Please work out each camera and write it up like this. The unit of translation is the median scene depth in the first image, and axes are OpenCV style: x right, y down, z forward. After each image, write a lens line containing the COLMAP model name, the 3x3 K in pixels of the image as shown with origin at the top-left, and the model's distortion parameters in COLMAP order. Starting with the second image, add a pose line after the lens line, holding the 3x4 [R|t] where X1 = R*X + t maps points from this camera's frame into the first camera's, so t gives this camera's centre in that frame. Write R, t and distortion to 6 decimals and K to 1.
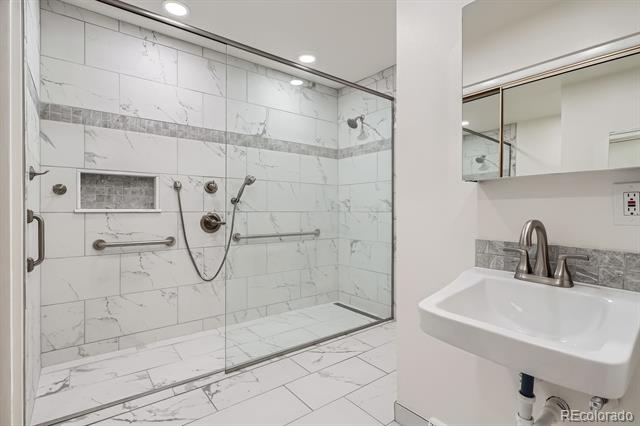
lens RADIAL K [[312.4, 0, 320.3], [0, 312.4, 211.3], [0, 0, 1]] dist [0.000701, 0.000151]
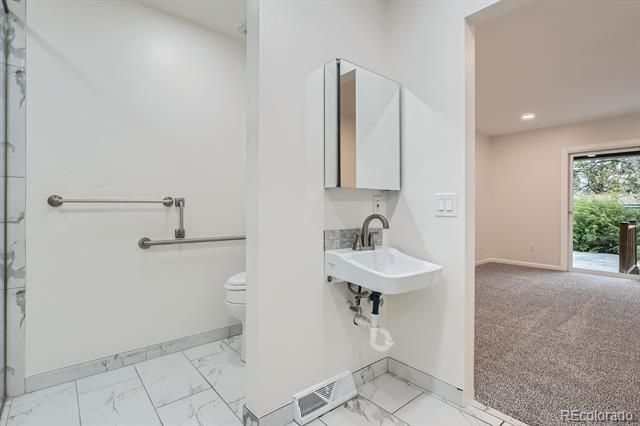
lens RADIAL K [[312.4, 0, 319.7], [0, 312.4, 213.3], [0, 0, 1]] dist [0.000701, 0.000151]
pose [[-0.048612, -0.013164, 0.998731, -0.902956], [-0.001834, 0.999913, 0.013090, 0.000485], [-0.998816, -0.001196, -0.048632, 1.173076]]
